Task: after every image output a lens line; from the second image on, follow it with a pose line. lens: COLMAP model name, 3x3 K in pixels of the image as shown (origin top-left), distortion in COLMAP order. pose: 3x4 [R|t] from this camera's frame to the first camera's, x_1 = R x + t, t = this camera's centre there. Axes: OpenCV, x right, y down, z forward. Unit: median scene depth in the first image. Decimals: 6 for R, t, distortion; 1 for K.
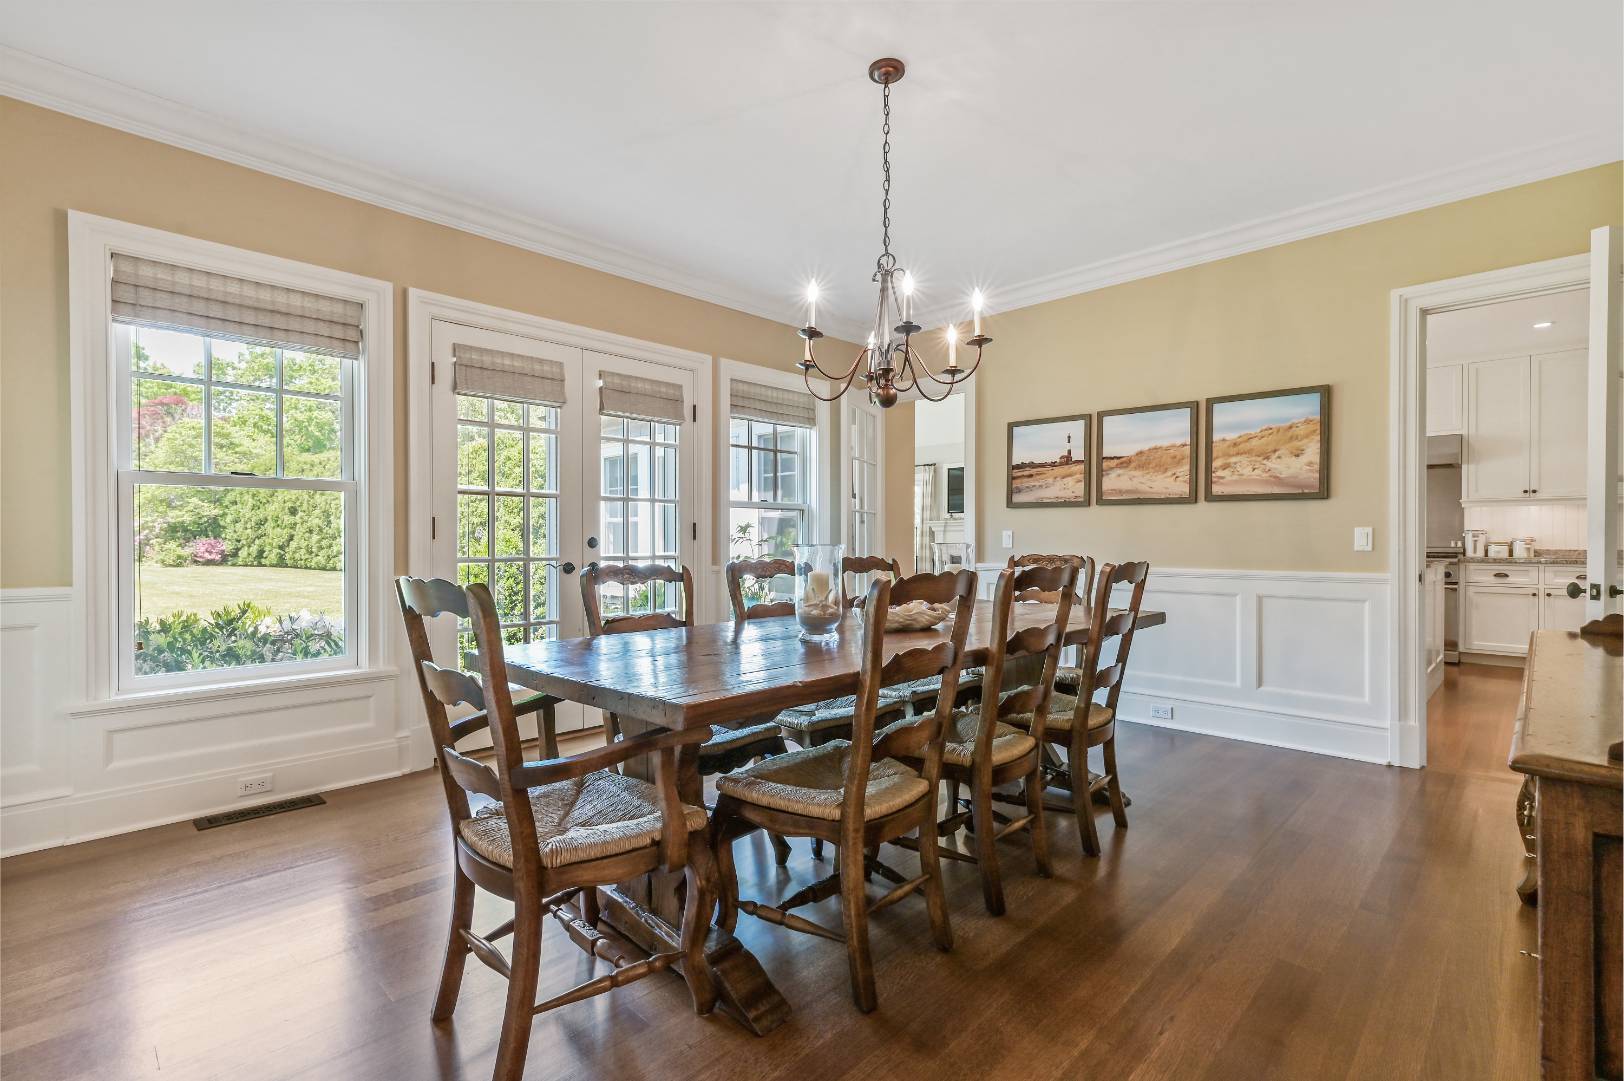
lens RADIAL K [[763.1, 0, 850.1], [0, 763.1, 538.5], [0, 0, 1]] dist [-0.003901, 0.000327]
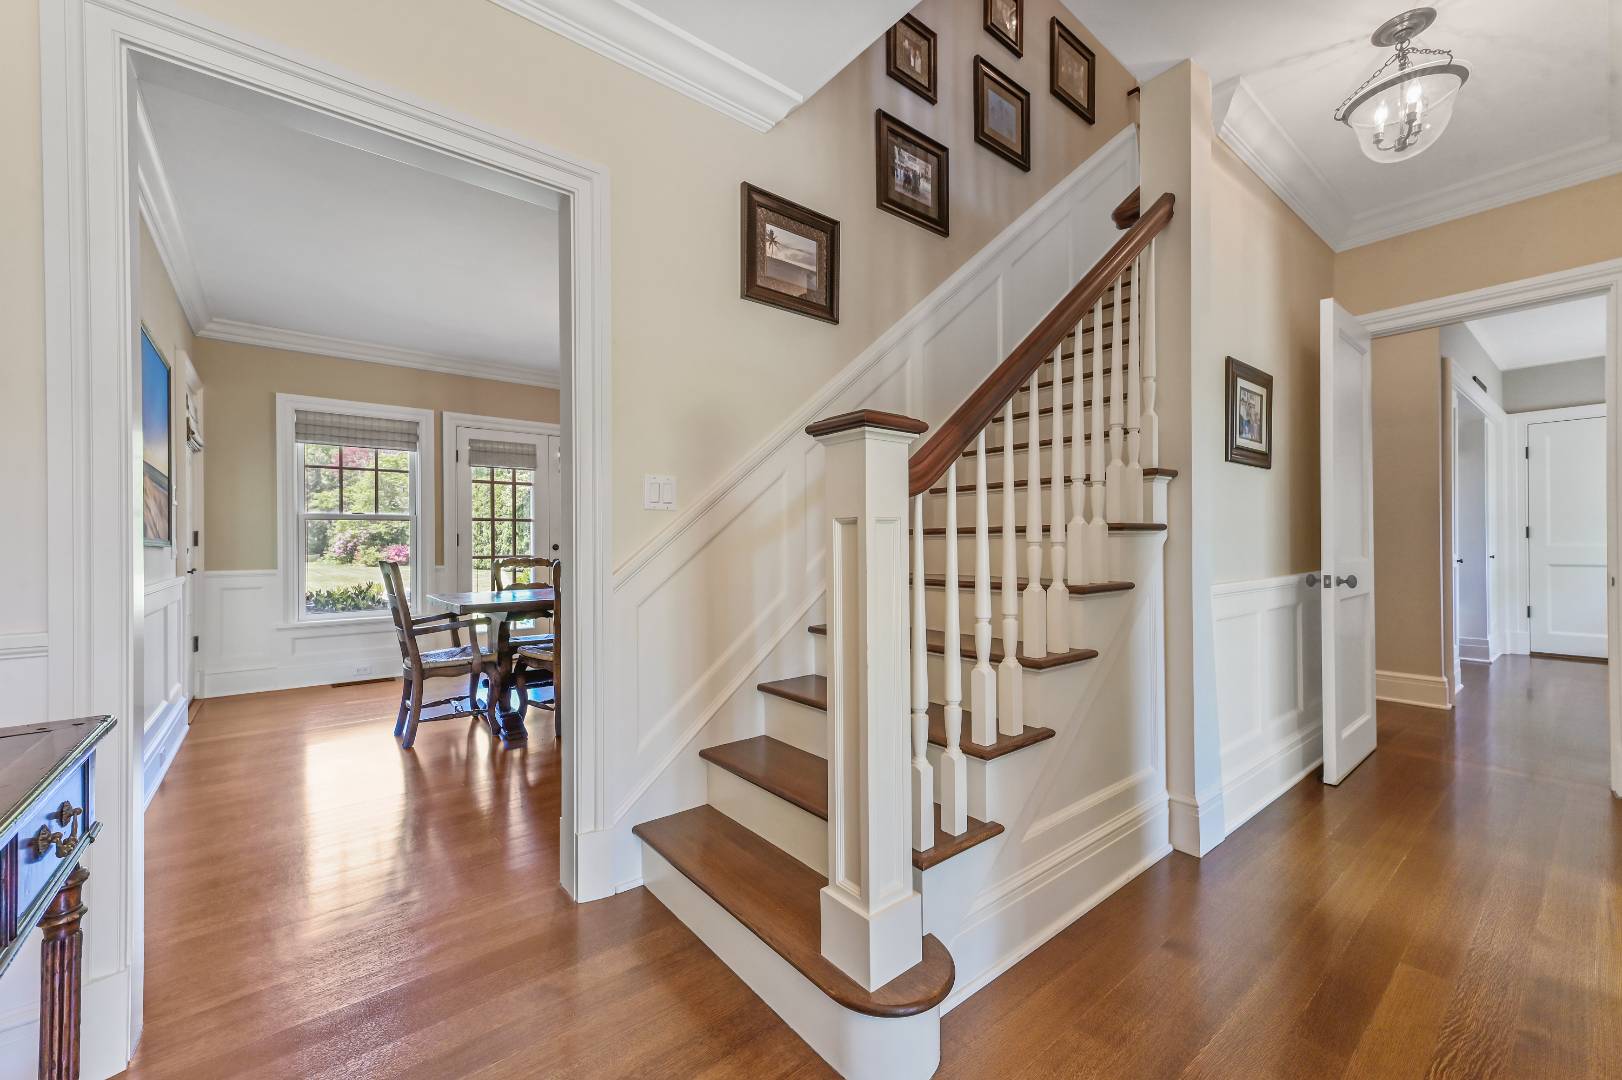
lens RADIAL K [[645.9, 0, 815.0], [0, 645.9, 534.3], [0, 0, 1]] dist [0.009124, -0.000301]
pose [[0.991700, -0.006552, -0.128404, 0.526340], [0.004830, 0.999894, -0.013715, -0.000018], [0.128480, 0.012981, 0.991627, -0.457503]]
